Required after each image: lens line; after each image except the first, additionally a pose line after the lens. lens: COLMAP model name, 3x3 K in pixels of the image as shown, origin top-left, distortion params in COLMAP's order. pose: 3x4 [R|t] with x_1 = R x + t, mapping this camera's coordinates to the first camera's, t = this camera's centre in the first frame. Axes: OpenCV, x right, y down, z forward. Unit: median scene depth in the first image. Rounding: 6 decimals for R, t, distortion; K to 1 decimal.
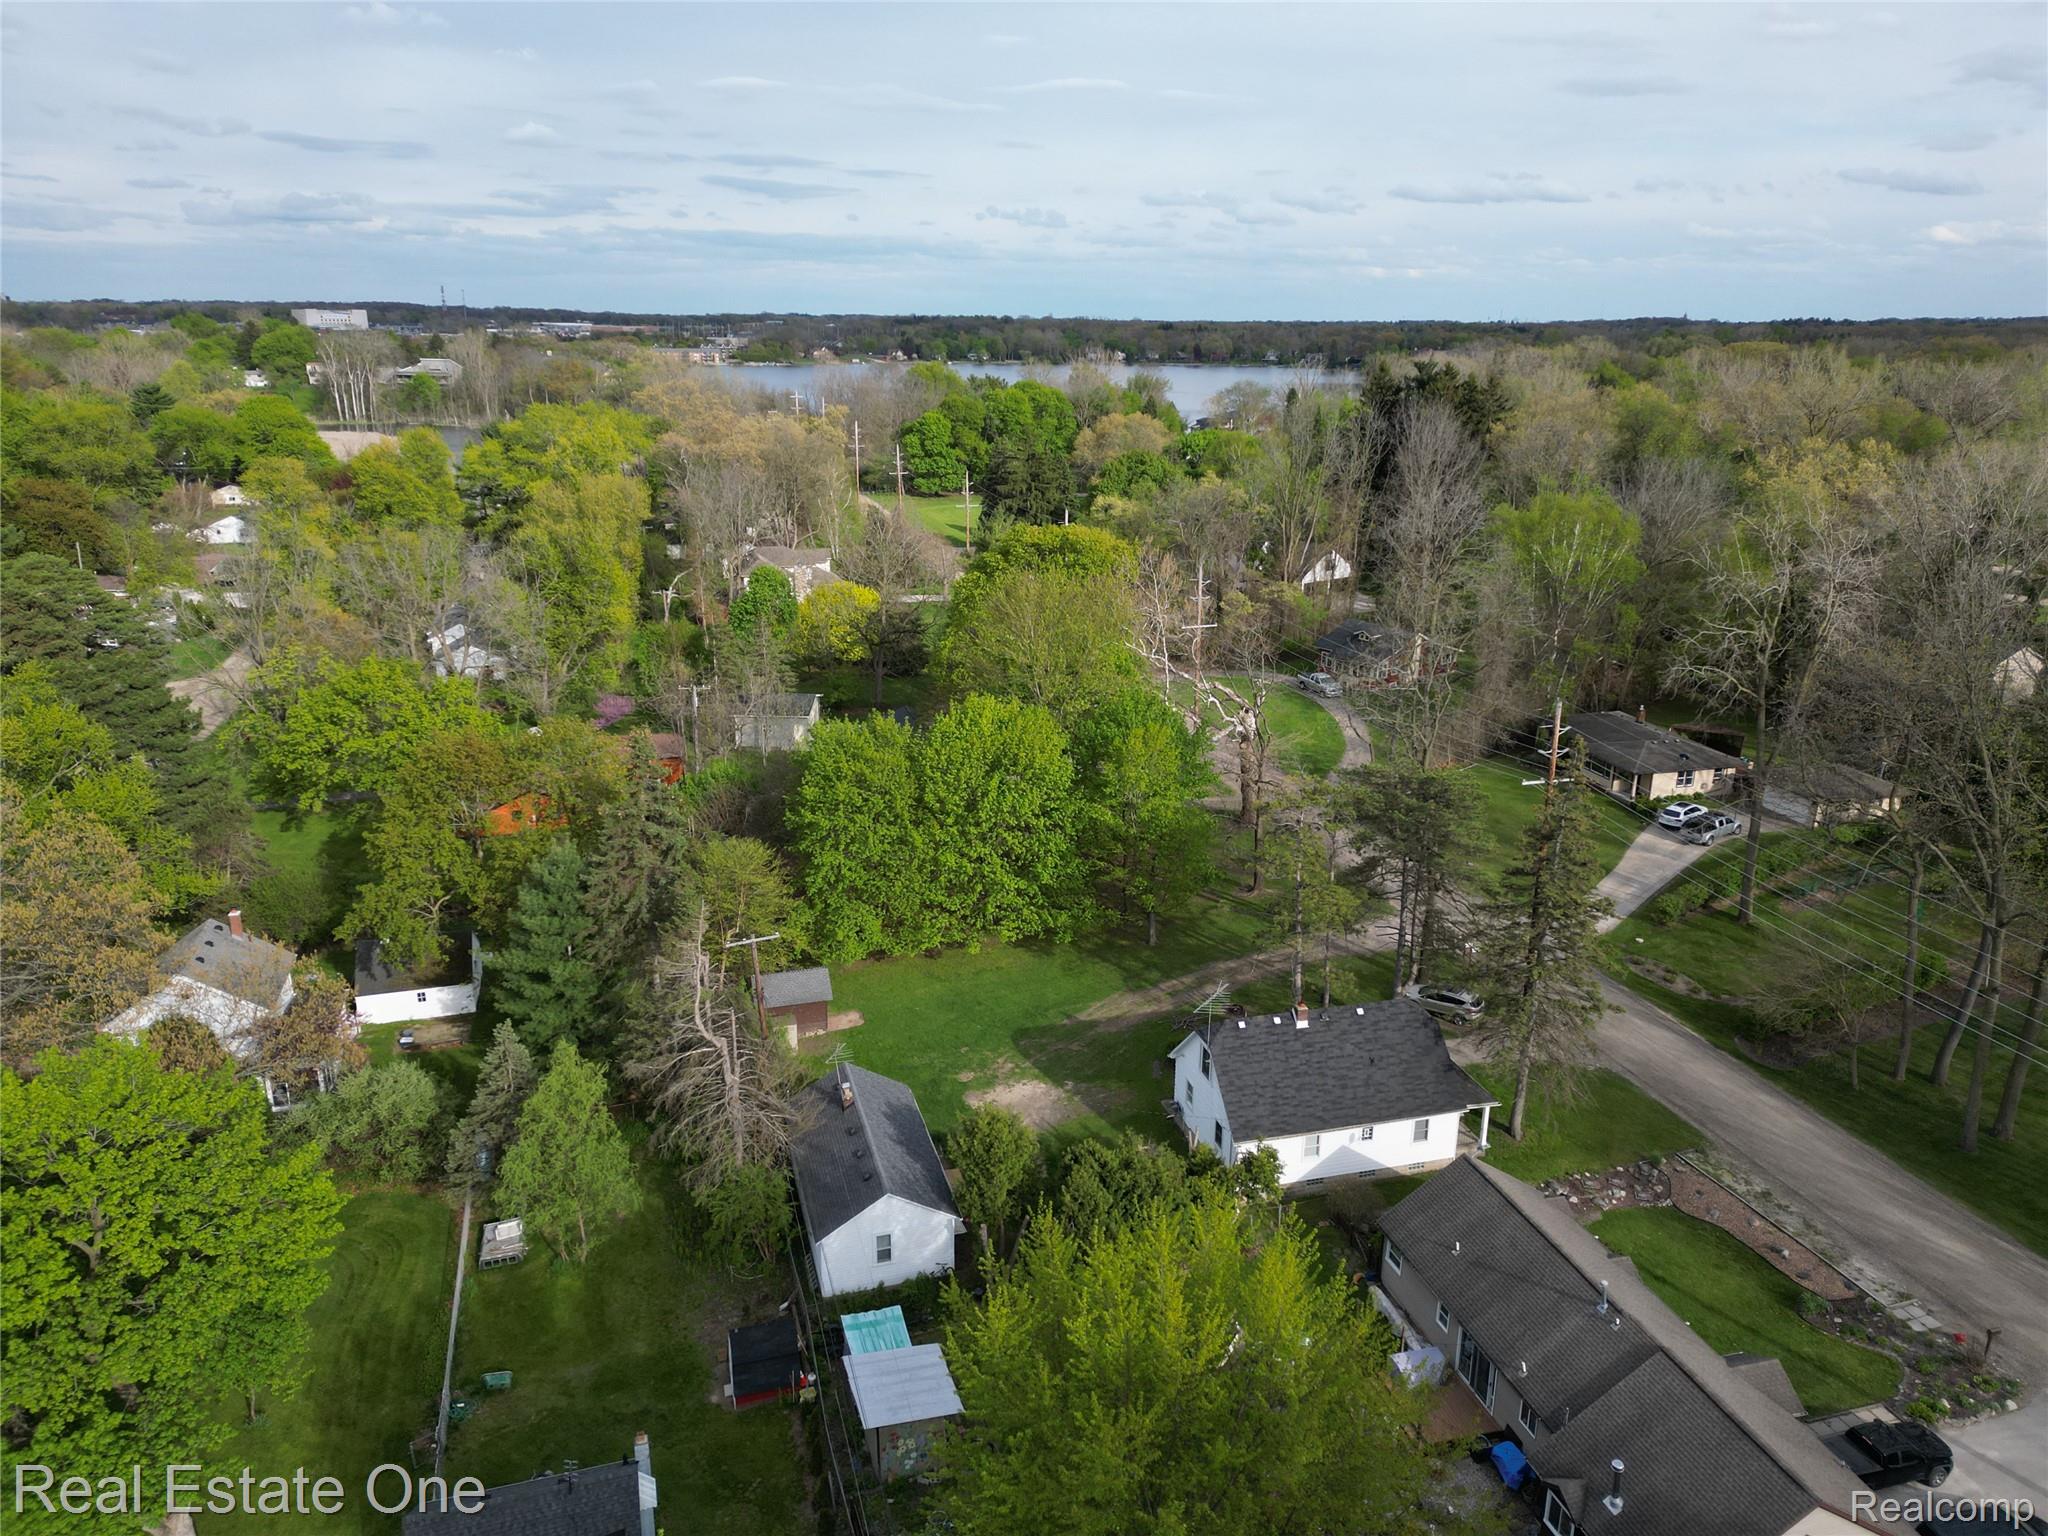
lens RADIAL K [[1445.8, 0, 1026.6], [0, 1445.8, 758.9], [0, 0, 1]] dist [0.082921, -0.092153]
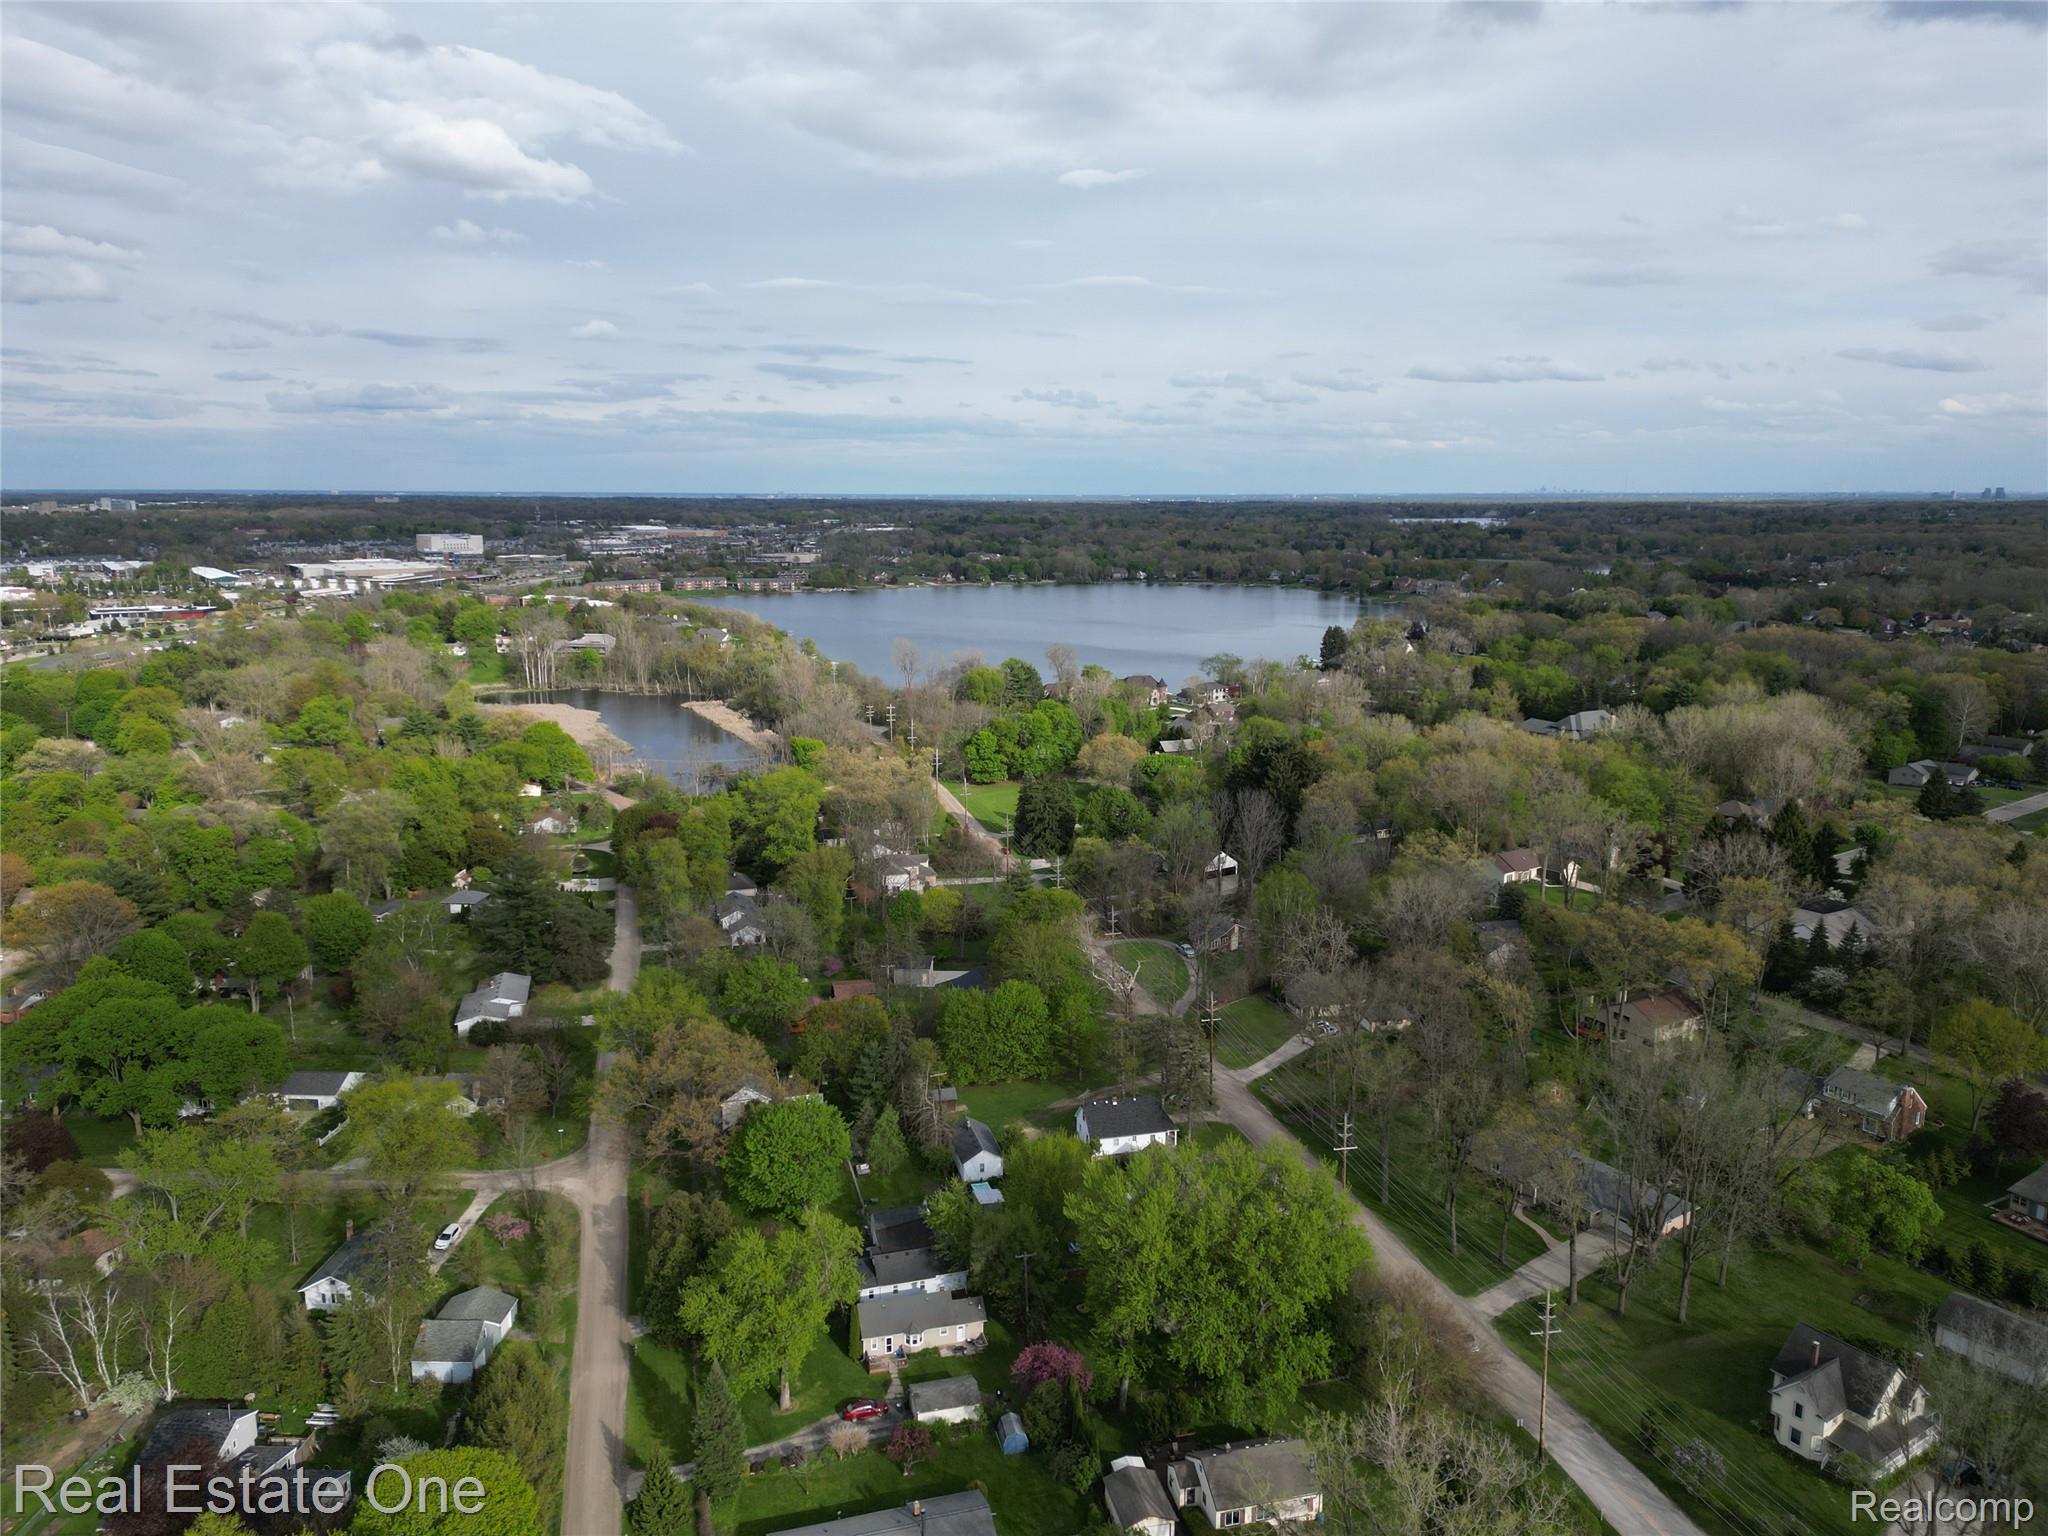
lens RADIAL K [[1448.4, 0, 1024.0], [0, 1448.4, 768.0], [0, 0, 1]] dist [0.091496, -0.102309]
pose [[0.999653, -0.001683, -0.026288, 0.063543], [-0.000941, 0.995040, -0.099473, -0.178079], [0.026325, 0.099463, 0.994693, -1.748125]]
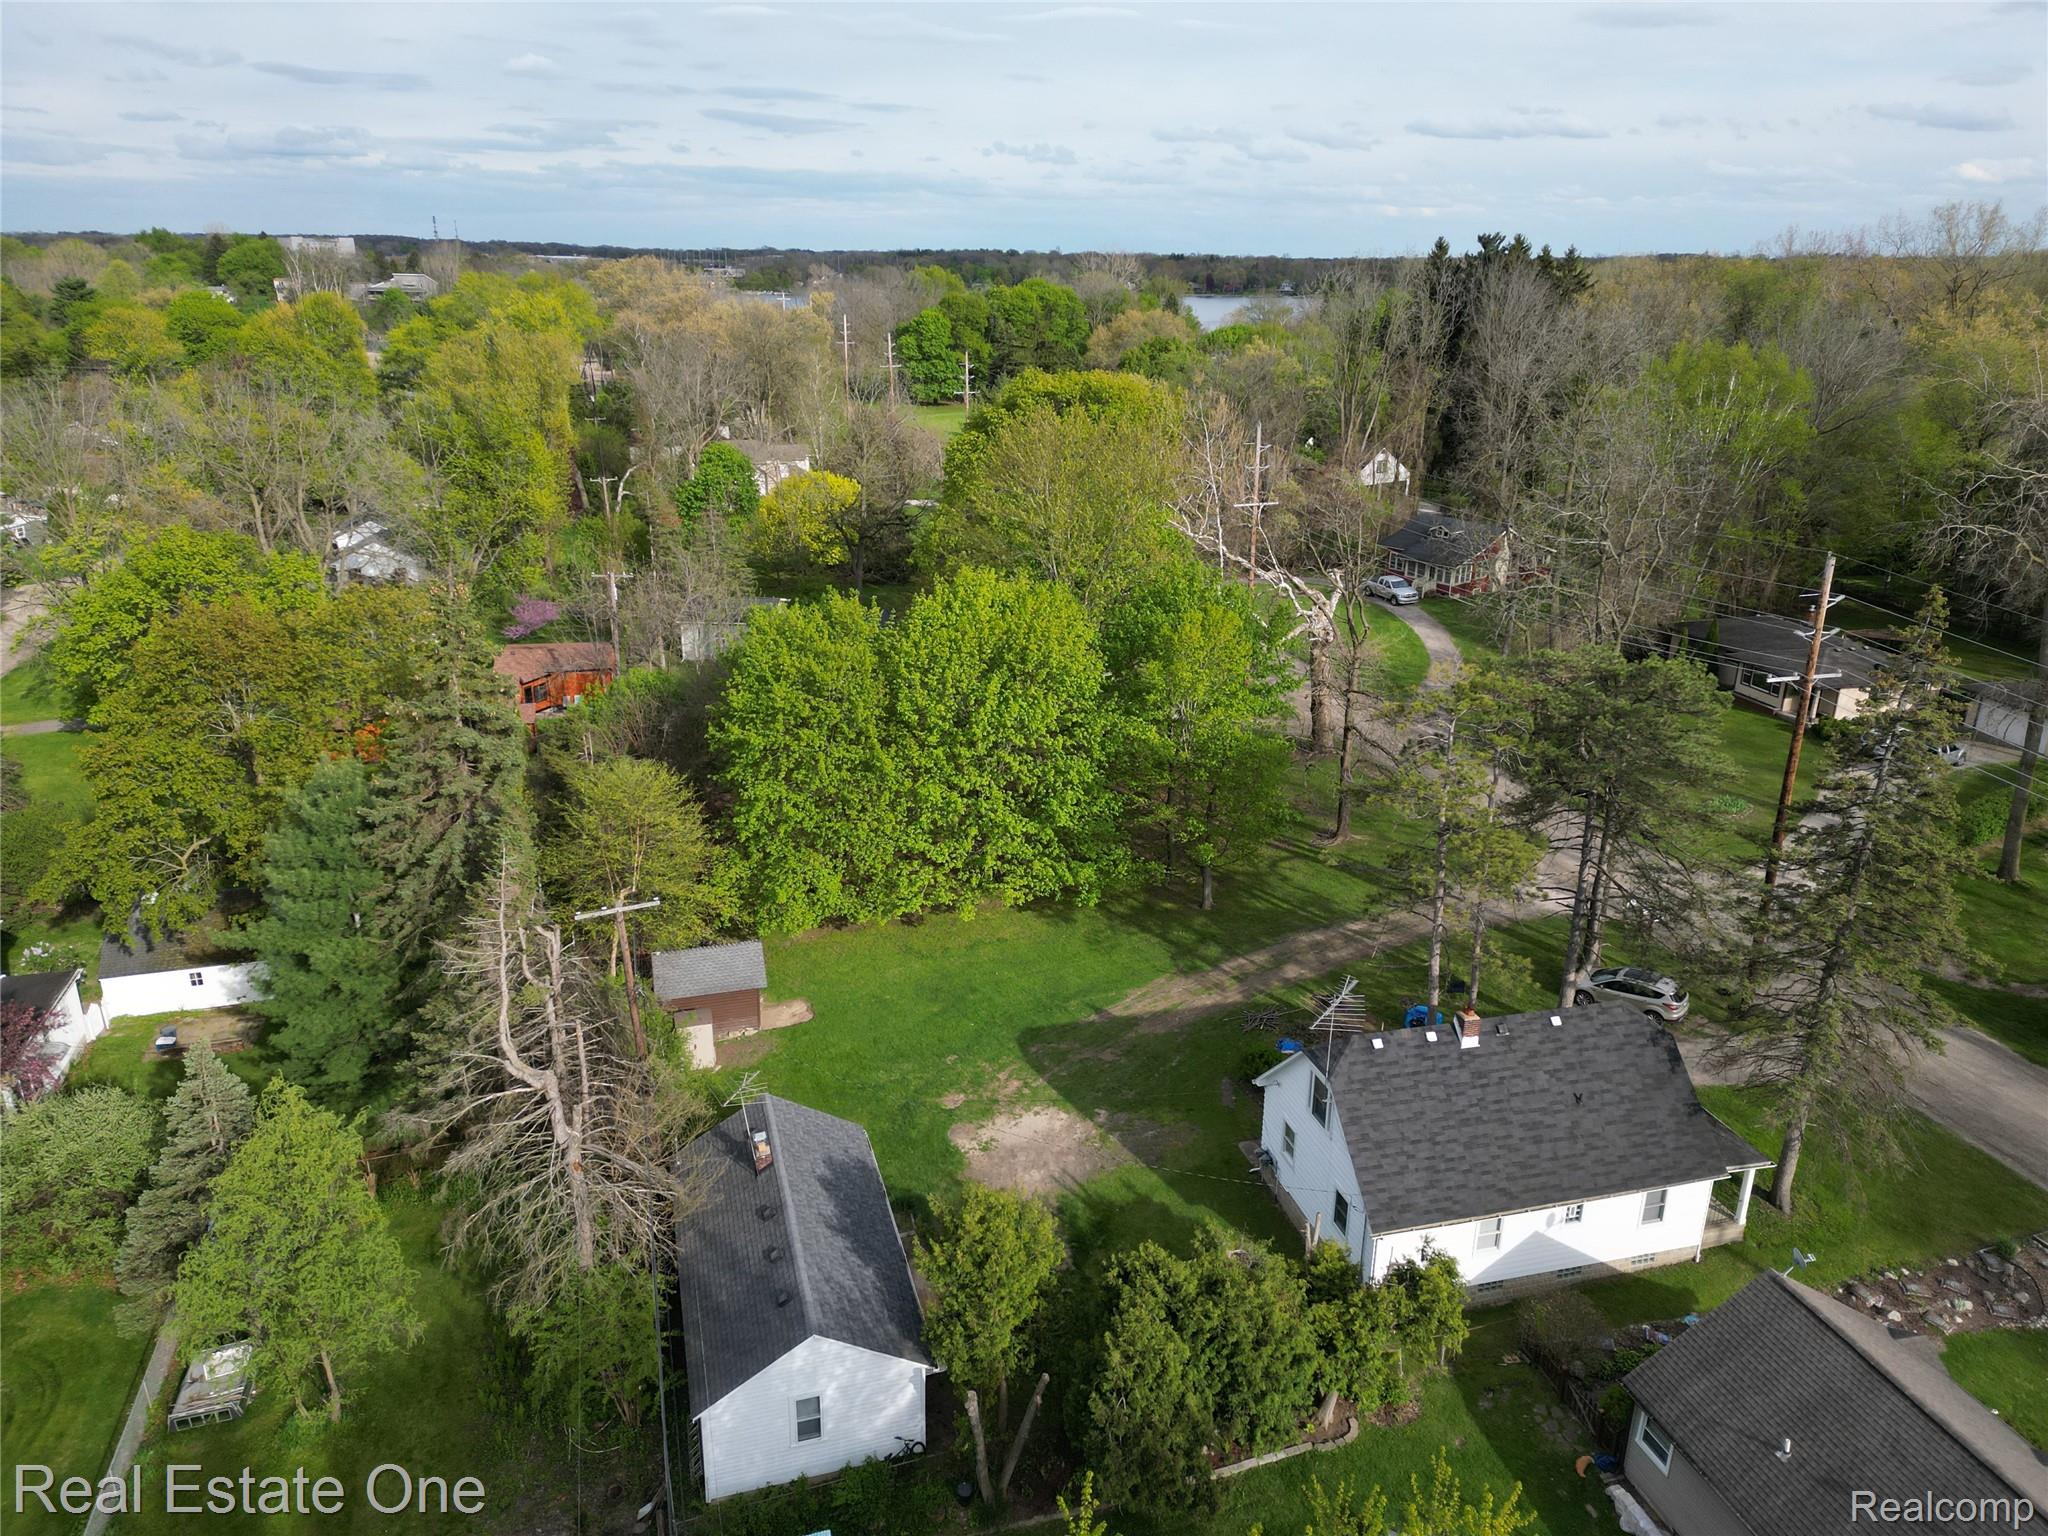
lens RADIAL K [[1445.8, 0, 1026.6], [0, 1445.8, 758.9], [0, 0, 1]] dist [0.082921, -0.092153]
pose [[0.999989, 0.003328, -0.003437, -0.004185], [-0.003202, 0.999340, 0.036194, 0.027565], [0.003555, -0.036183, 0.999339, 0.287621]]
